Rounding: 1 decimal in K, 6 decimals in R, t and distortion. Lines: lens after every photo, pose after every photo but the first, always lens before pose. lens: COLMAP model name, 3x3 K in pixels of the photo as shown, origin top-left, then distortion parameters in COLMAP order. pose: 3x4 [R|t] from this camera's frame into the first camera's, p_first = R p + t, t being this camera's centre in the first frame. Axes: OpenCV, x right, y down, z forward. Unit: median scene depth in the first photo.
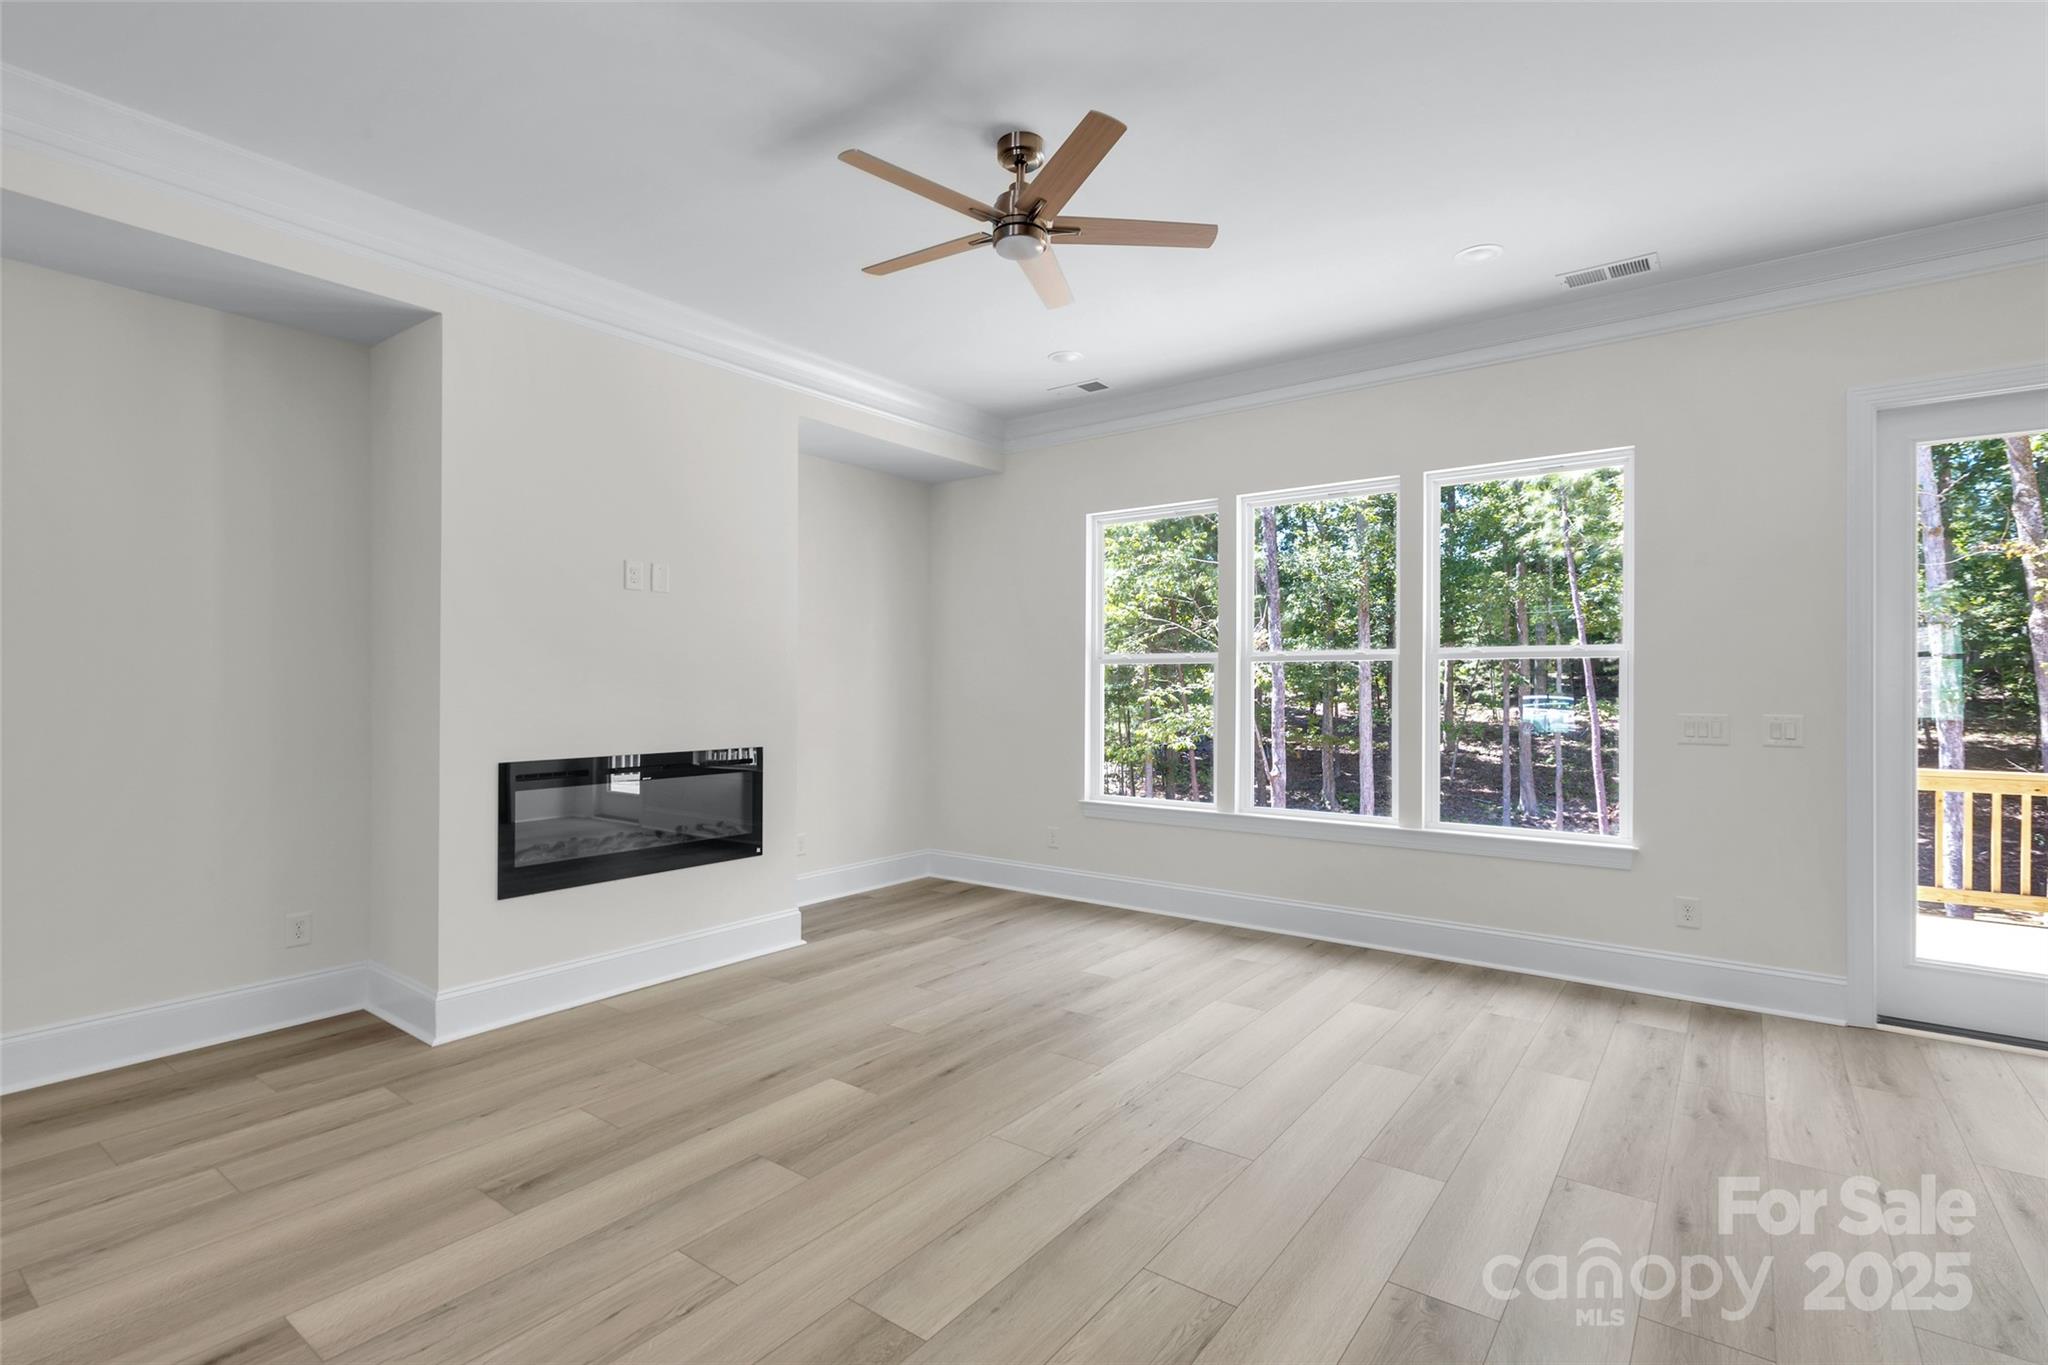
lens RADIAL K [[965.7, 0, 1025.4], [0, 965.7, 695.3], [0, 0, 1]] dist [0.005336, -0.000665]
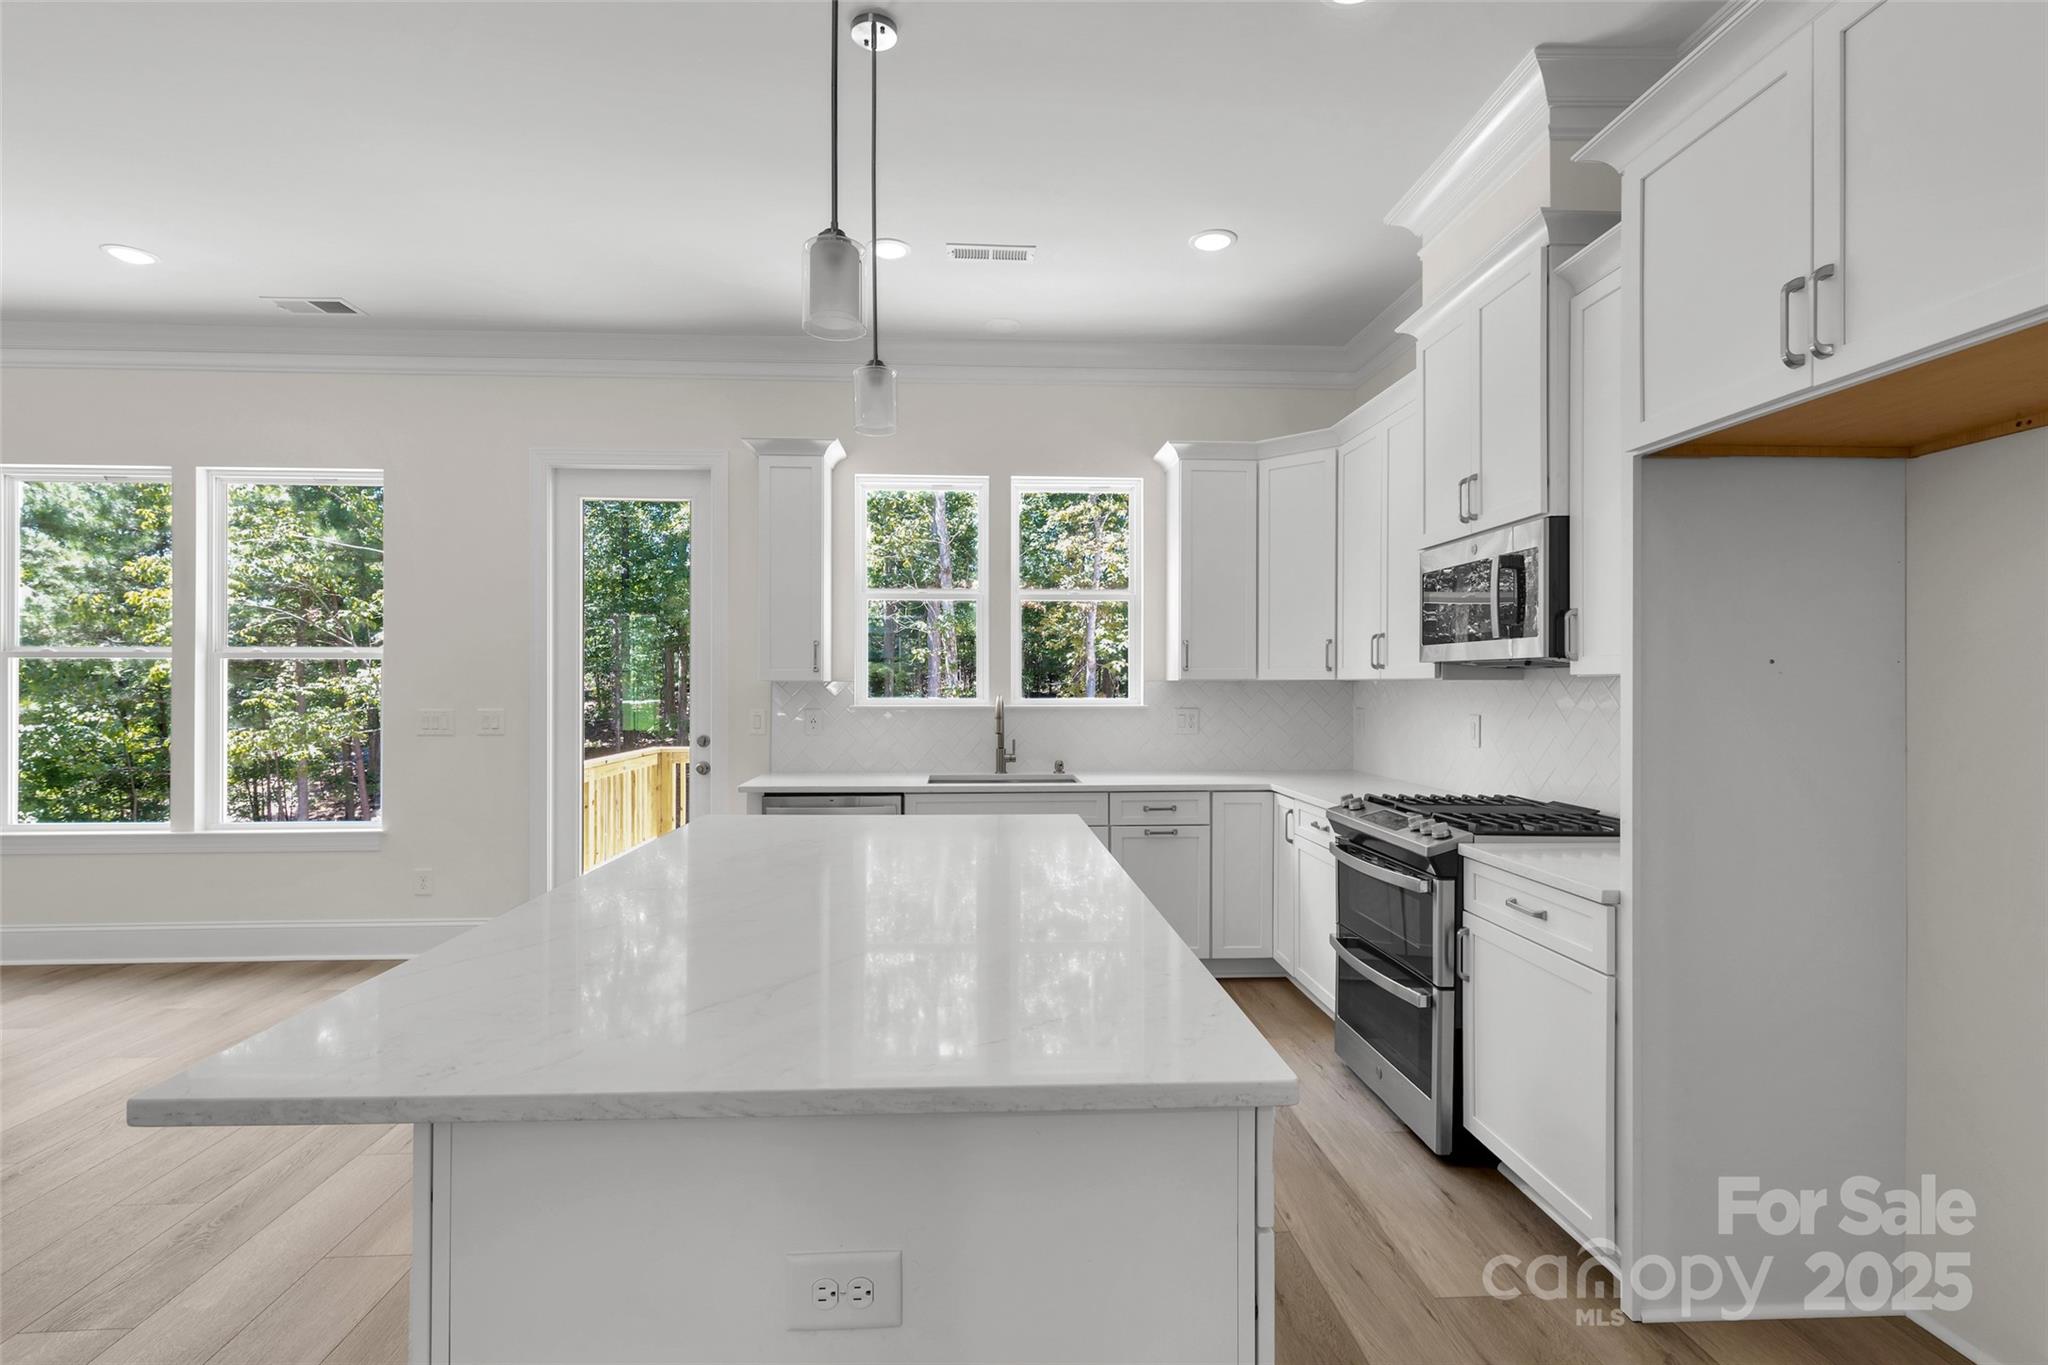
lens RADIAL K [[965.7, 0, 1023.9], [0, 965.7, 685.4], [0, 0, 1]] dist [0.005336, -0.000665]
pose [[0.767584, -0.001316, 0.640947, 0.523543], [0.007986, 0.999940, -0.007510, 0.005829], [-0.640898, 0.010883, 0.767549, -0.353635]]
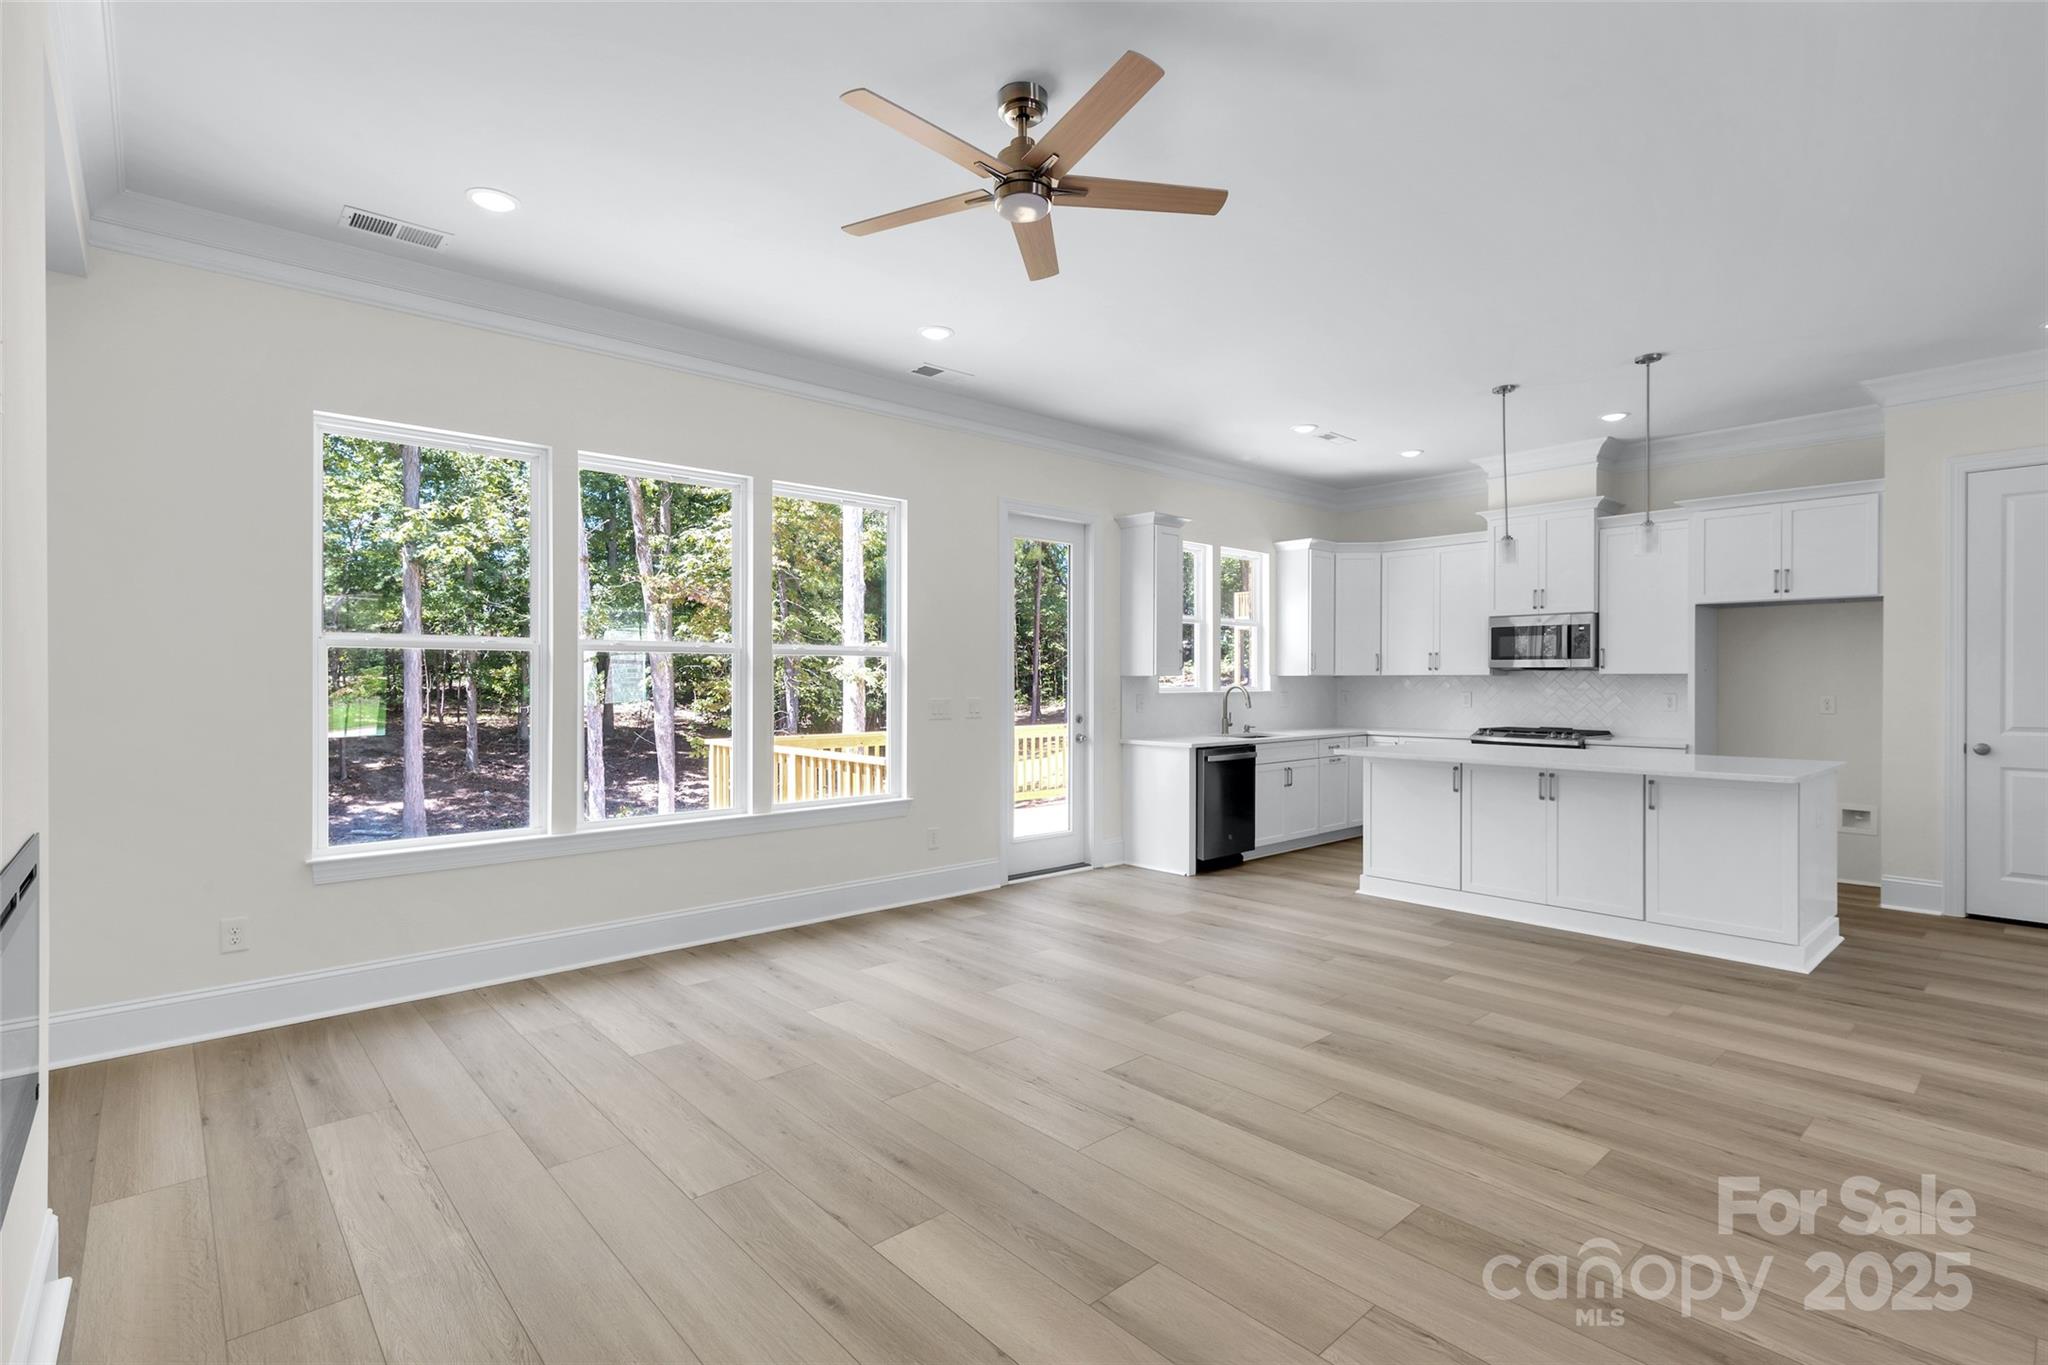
lens RADIAL K [[965.7, 0, 1018.3], [0, 965.7, 686.7], [0, 0, 1]] dist [0.005336, -0.000665]
pose [[0.196651, -0.008885, 0.980433, -0.693461], [0.012281, 0.999903, 0.006598, -0.004989], [-0.980397, 0.010743, 0.196741, 0.616131]]
